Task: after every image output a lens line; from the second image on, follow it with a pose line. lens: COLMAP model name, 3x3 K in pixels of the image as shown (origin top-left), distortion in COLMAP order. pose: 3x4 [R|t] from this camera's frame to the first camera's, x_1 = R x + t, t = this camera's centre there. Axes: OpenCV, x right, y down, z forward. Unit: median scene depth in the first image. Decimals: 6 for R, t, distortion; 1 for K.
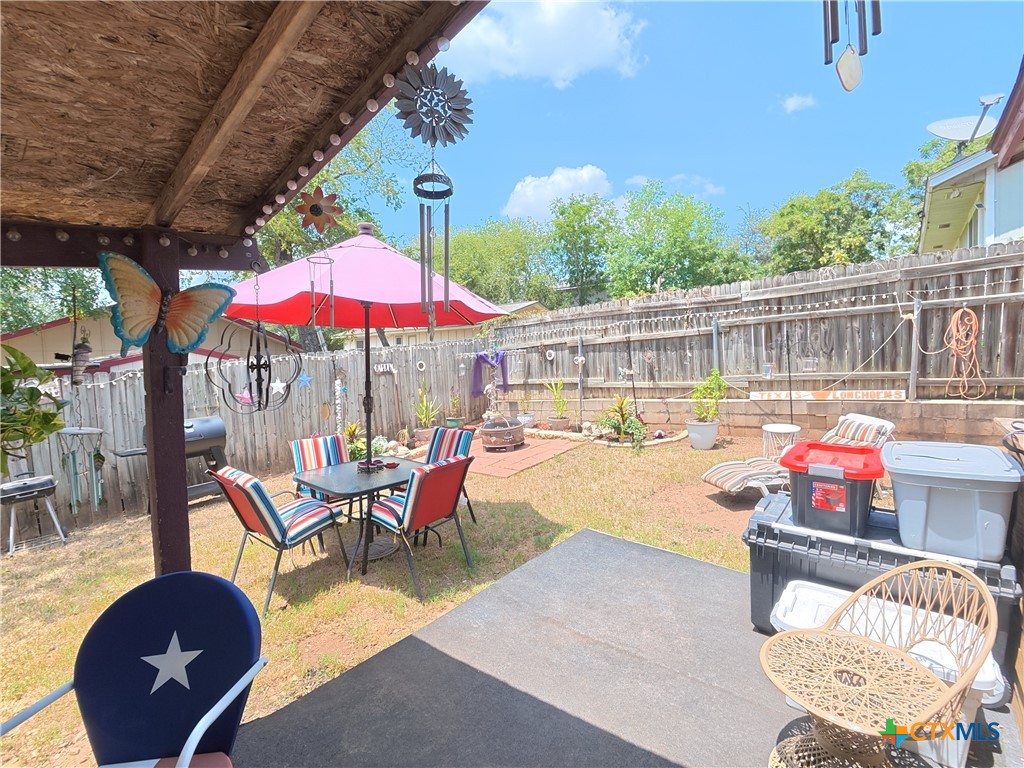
lens RADIAL K [[460.7, 0, 505.2], [0, 460.7, 383.1], [0, 0, 1]] dist [-0.008161, -0.003070]
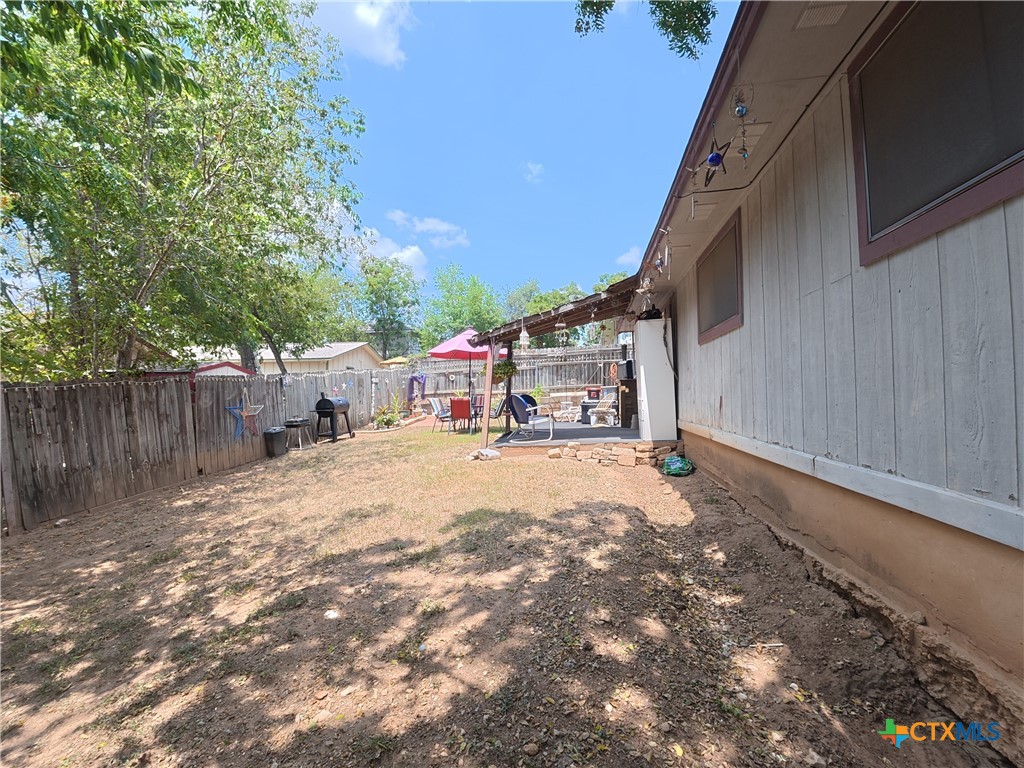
lens RADIAL K [[460.7, 0, 514.7], [0, 460.7, 387.2], [0, 0, 1]] dist [-0.008161, -0.003070]
pose [[0.853052, 0.027935, 0.521077, -0.897124], [0.016456, 0.996629, -0.080370, 0.179088], [-0.521566, 0.077134, 0.849717, -0.970947]]
